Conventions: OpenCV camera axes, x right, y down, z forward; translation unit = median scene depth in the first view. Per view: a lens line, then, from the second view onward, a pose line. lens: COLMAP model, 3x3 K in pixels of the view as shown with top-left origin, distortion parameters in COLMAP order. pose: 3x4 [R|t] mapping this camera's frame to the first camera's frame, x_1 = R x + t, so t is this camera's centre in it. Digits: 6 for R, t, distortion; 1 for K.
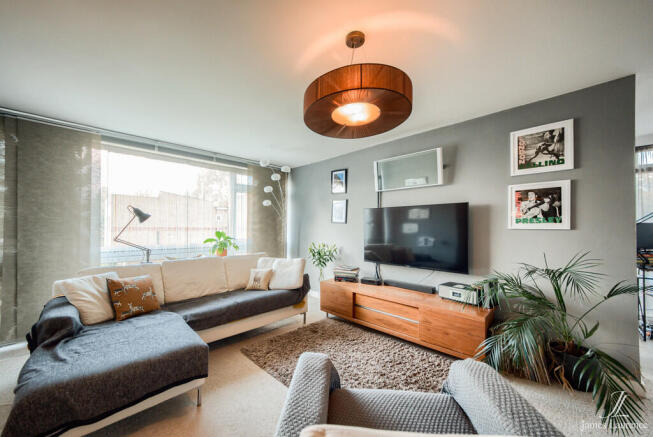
lens RADIAL K [[250.8, 0, 313.5], [0, 250.8, 220.5], [0, 0, 1]] dist [0.001300, -0.000066]
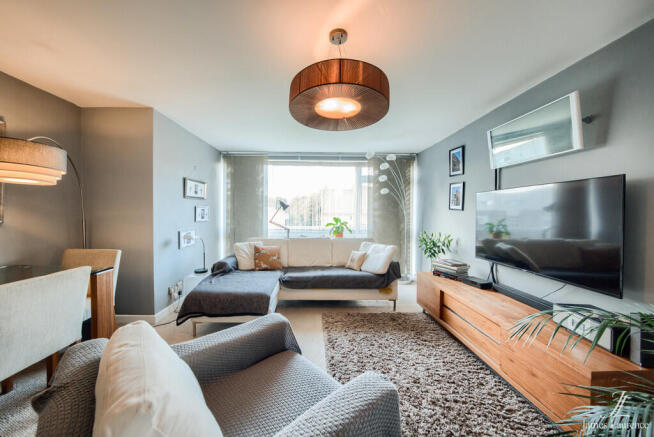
lens RADIAL K [[234.7, 0, 315.3], [0, 234.7, 211.1], [0, 0, 1]] dist [-0.019014, -0.000002]
pose [[0.727230, -0.000959, -0.686394, 0.400909], [0.014000, 0.999812, 0.013436, -0.005362], [0.686251, -0.019381, 0.727106, 0.117933]]
